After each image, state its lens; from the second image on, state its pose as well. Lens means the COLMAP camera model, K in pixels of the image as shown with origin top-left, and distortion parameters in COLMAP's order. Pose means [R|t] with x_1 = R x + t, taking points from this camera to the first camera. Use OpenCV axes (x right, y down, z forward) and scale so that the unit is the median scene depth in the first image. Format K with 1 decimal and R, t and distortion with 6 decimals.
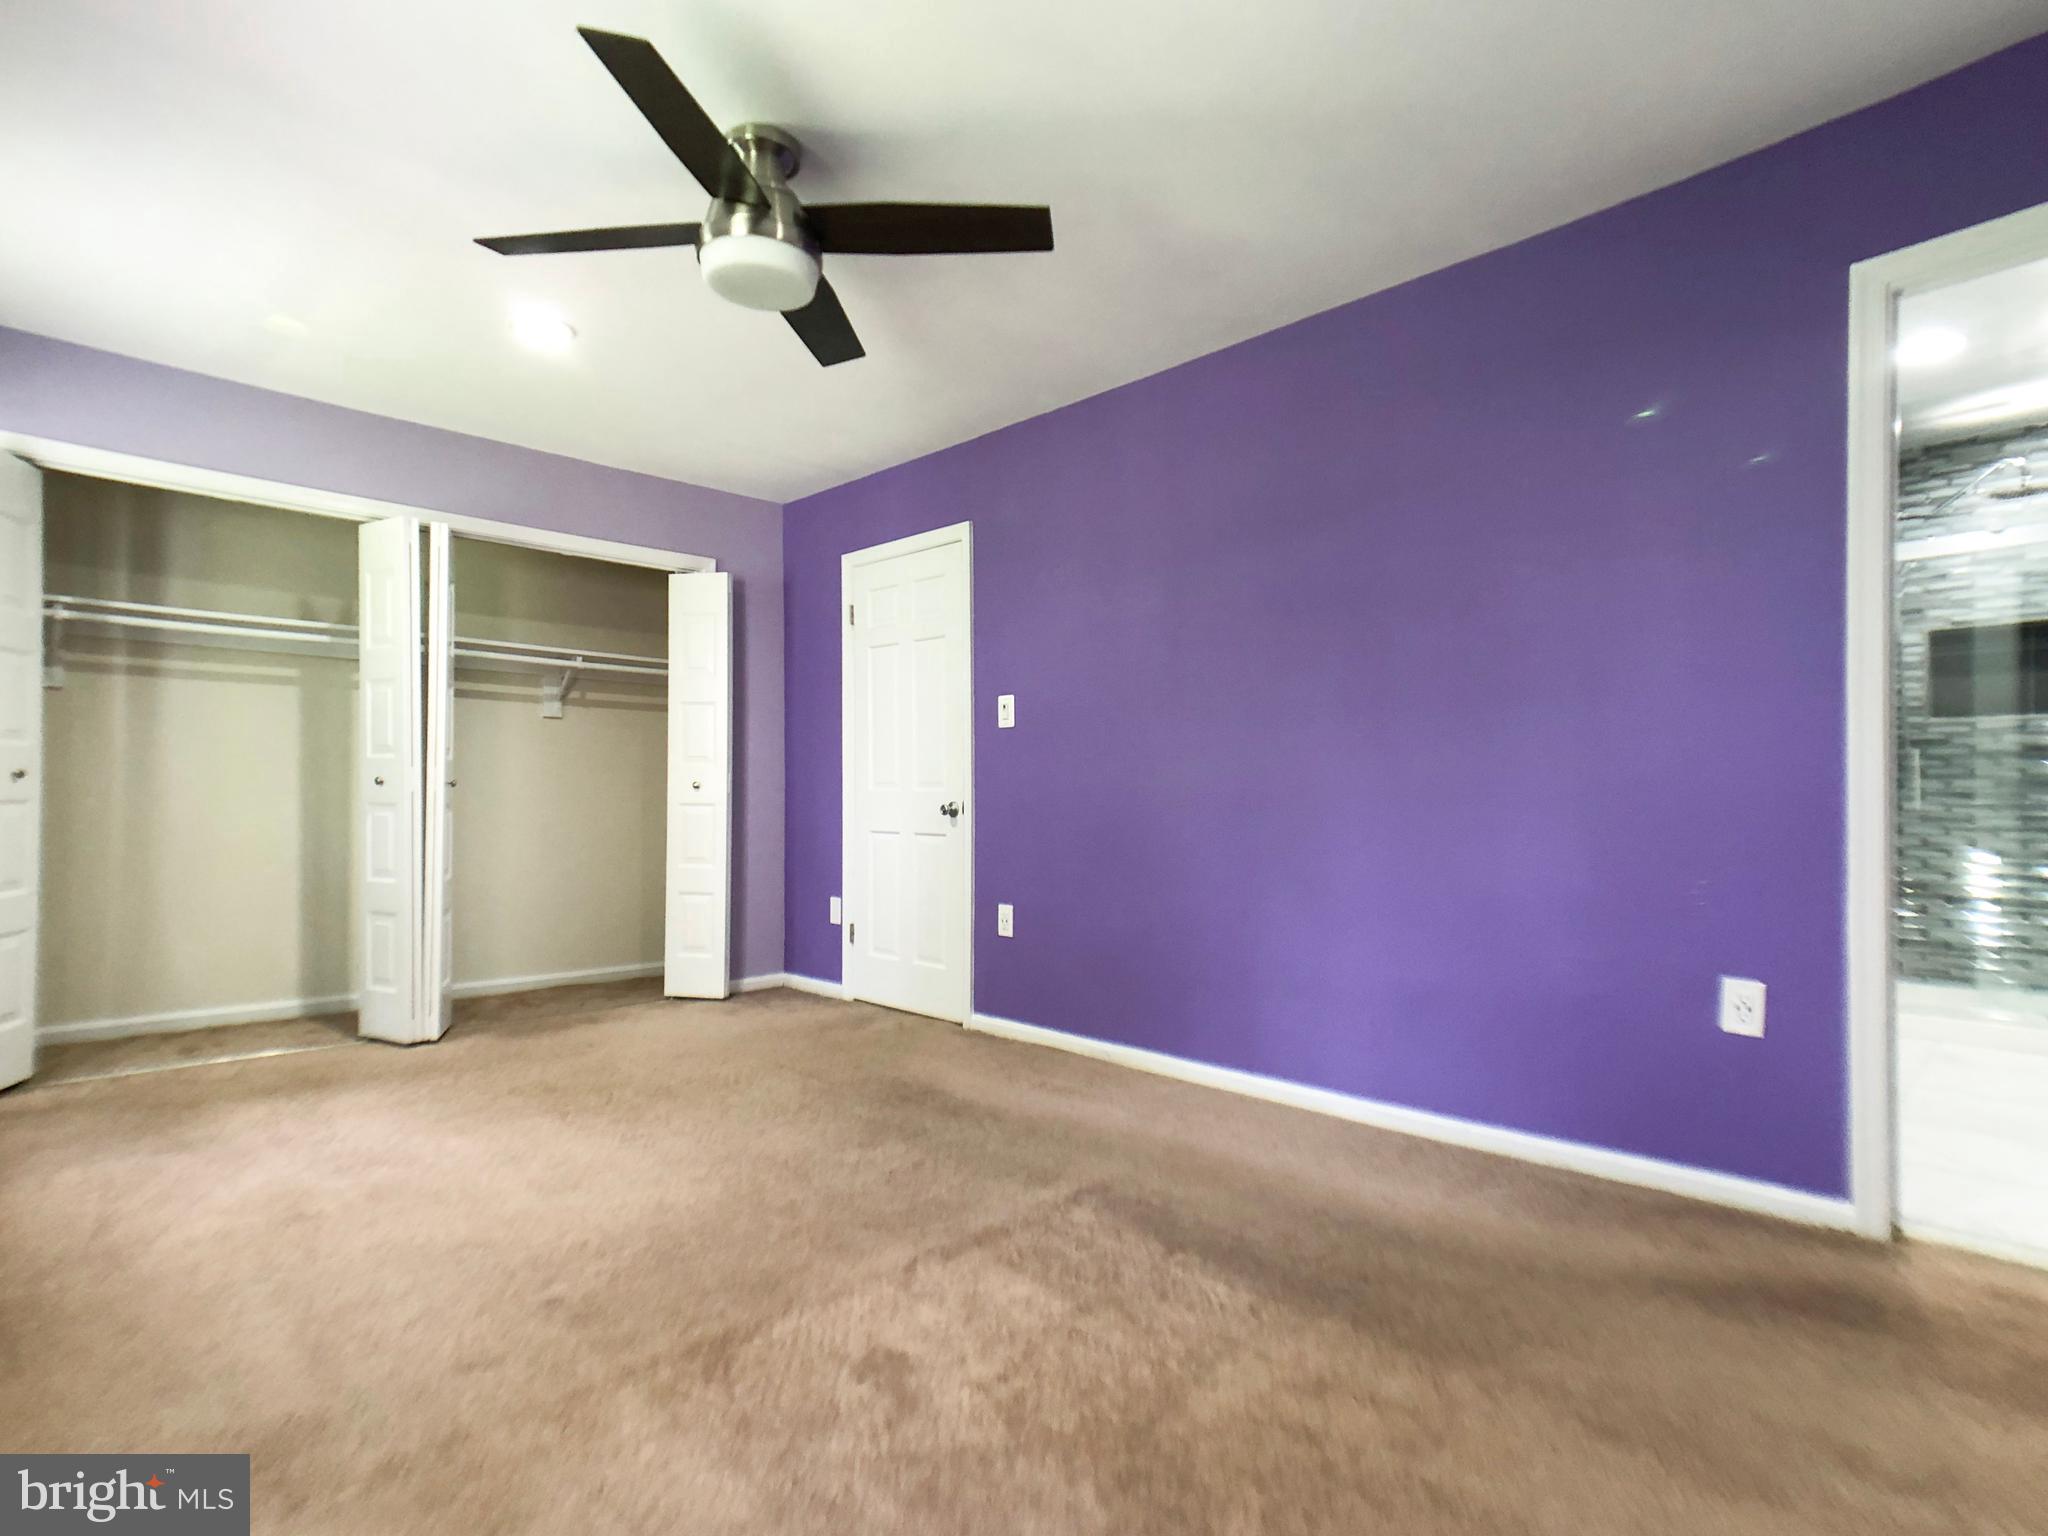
lens RADIAL K [[1068.2, 0, 1023.1], [0, 1068.2, 806.5], [0, 0, 1]] dist [0.019455, -0.000271]
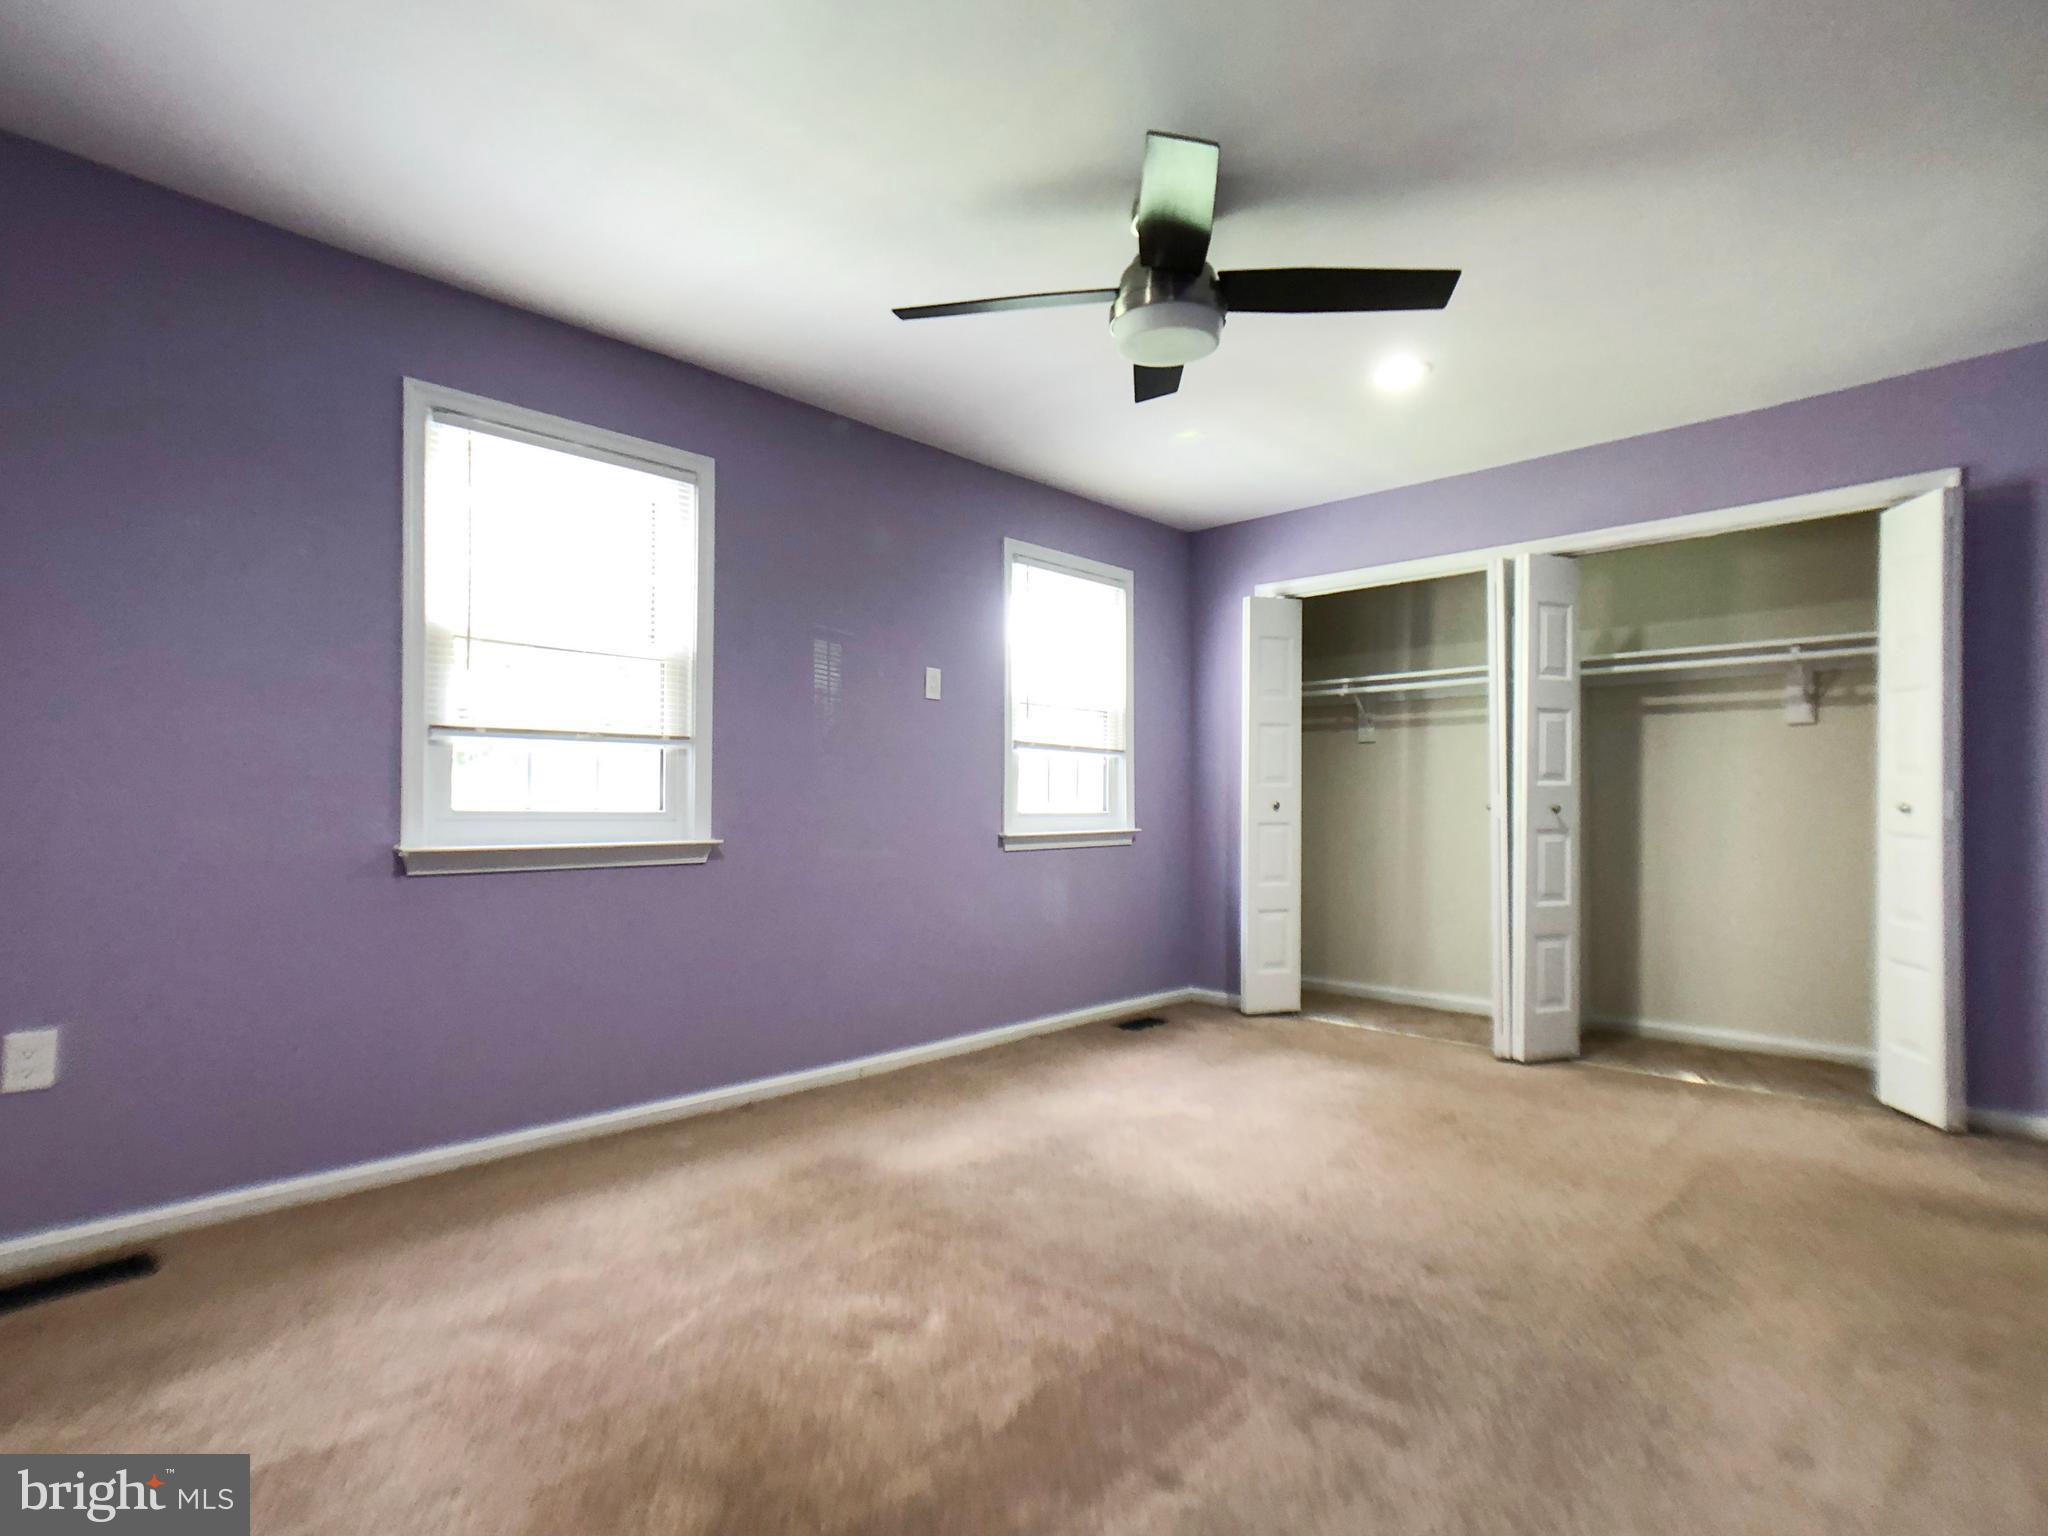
lens RADIAL K [[1068.2, 0, 1023.1], [0, 1068.2, 806.5], [0, 0, 1]] dist [0.019455, -0.000271]
pose [[0.032731, -0.006753, -0.999441, 0.376749], [-0.009038, 0.999934, -0.007052, -0.010121], [0.999423, 0.009263, 0.032668, 0.411404]]
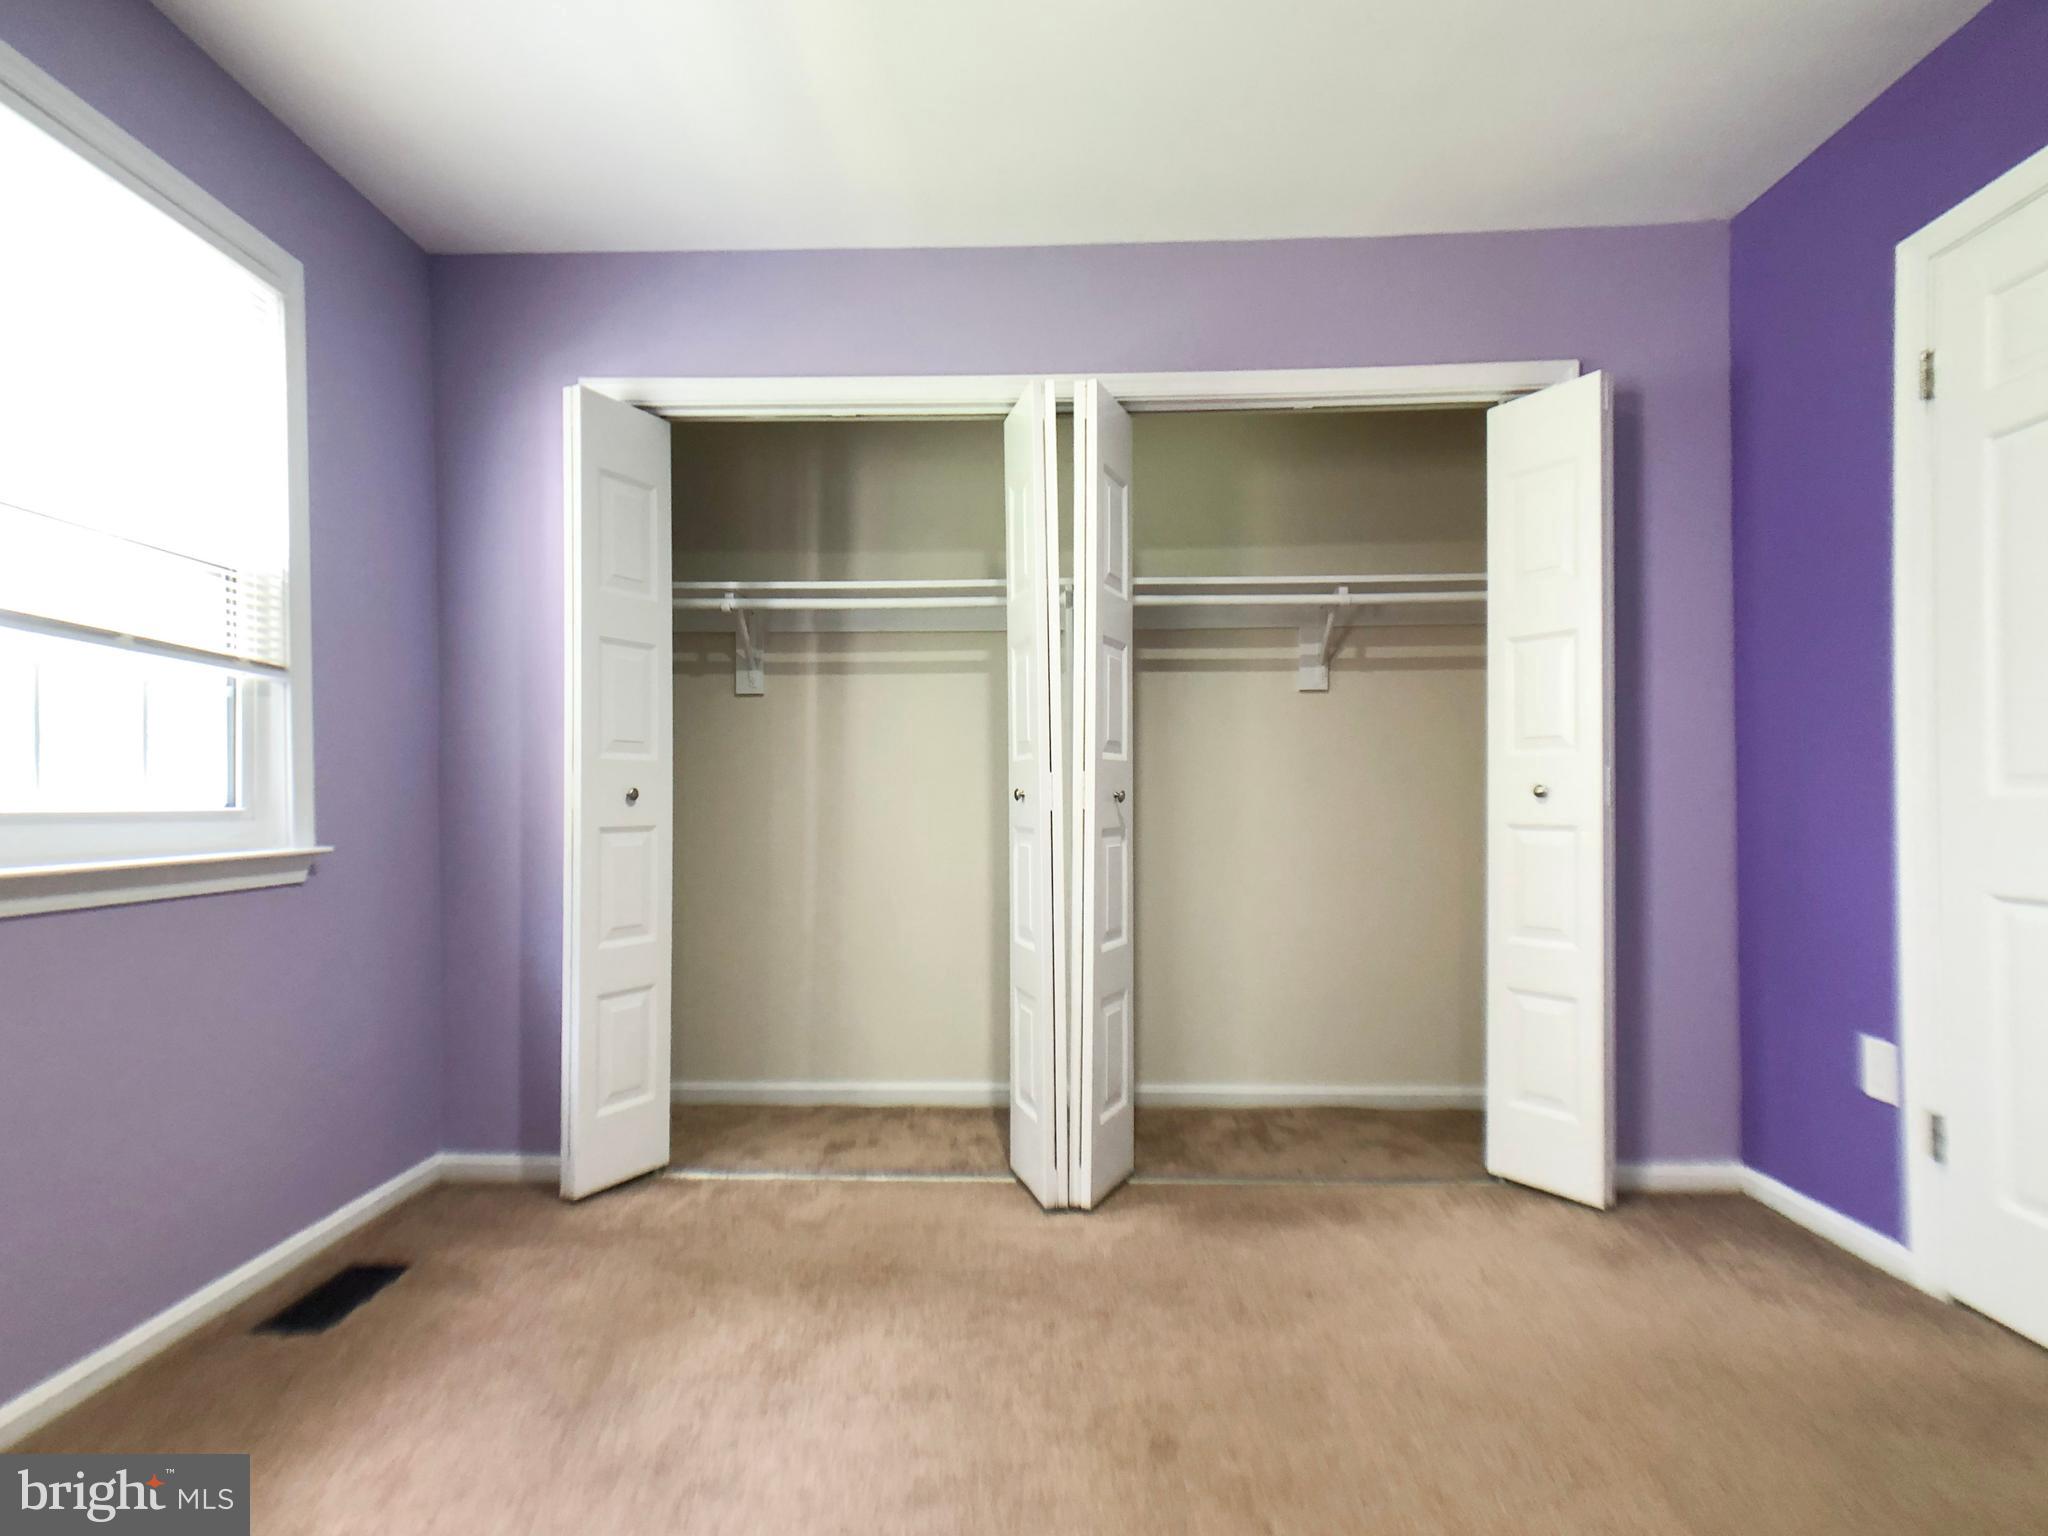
lens RADIAL K [[1068.2, 0, 1023.1], [0, 1068.2, 806.5], [0, 0, 1]] dist [0.019455, -0.000271]
pose [[0.694127, -0.011180, -0.719766, -0.101391], [0.005816, 0.999934, -0.009923, -0.007962], [0.719829, 0.002702, 0.694146, 0.450345]]
